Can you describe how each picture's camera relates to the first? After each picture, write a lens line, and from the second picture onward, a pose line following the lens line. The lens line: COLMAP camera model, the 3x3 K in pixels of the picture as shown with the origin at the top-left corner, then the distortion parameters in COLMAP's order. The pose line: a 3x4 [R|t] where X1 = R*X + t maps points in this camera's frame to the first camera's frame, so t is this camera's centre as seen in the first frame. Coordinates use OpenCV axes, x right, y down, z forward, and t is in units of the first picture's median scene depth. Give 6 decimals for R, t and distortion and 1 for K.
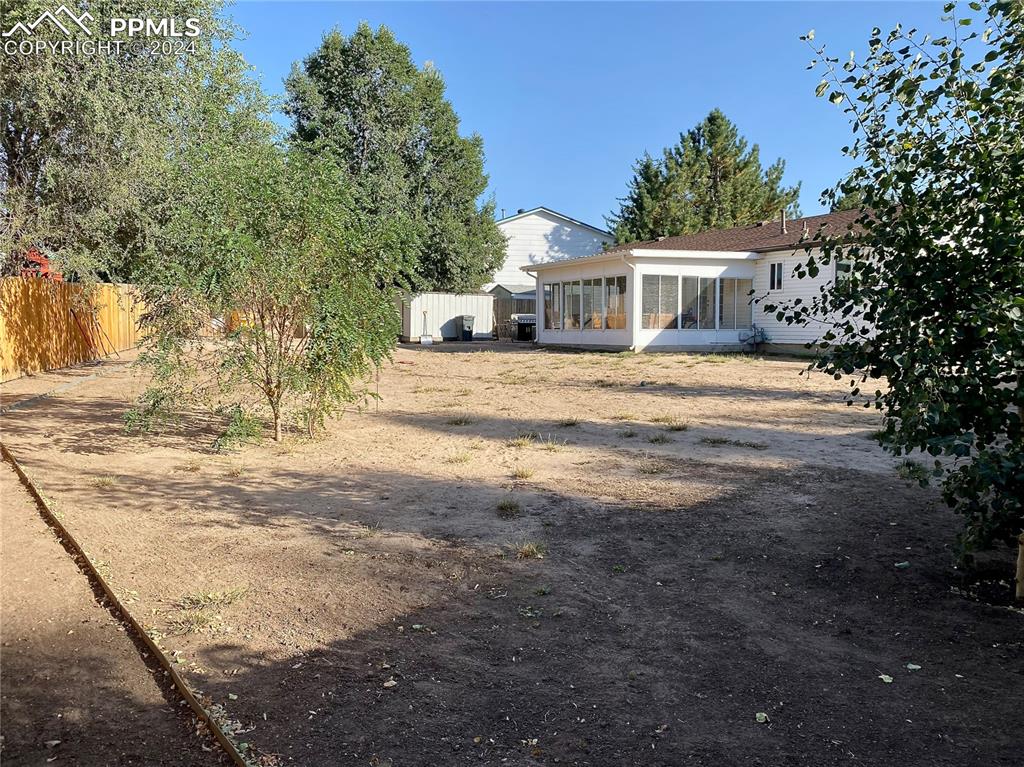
lens RADIAL K [[777.1, 0, 512.0], [0, 777.1, 383.5], [0, 0, 1]] dist [0.009133, 0.005841]
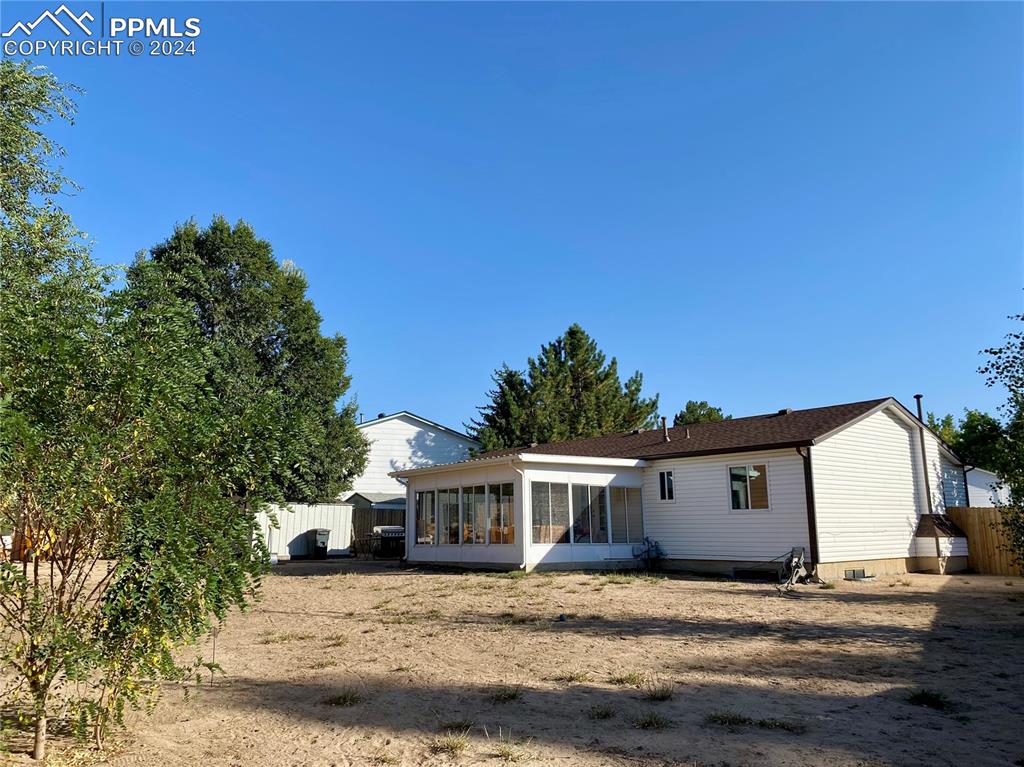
lens RADIAL K [[749.3, 0, 510.6], [0, 749.3, 377.7], [0, 0, 1]] dist [0.149345, -0.352381]
pose [[0.979120, 0.034999, 0.200249, -0.026739], [0.021509, 0.961702, -0.273254, -0.013854], [-0.202144, 0.271855, 0.940868, 0.114030]]
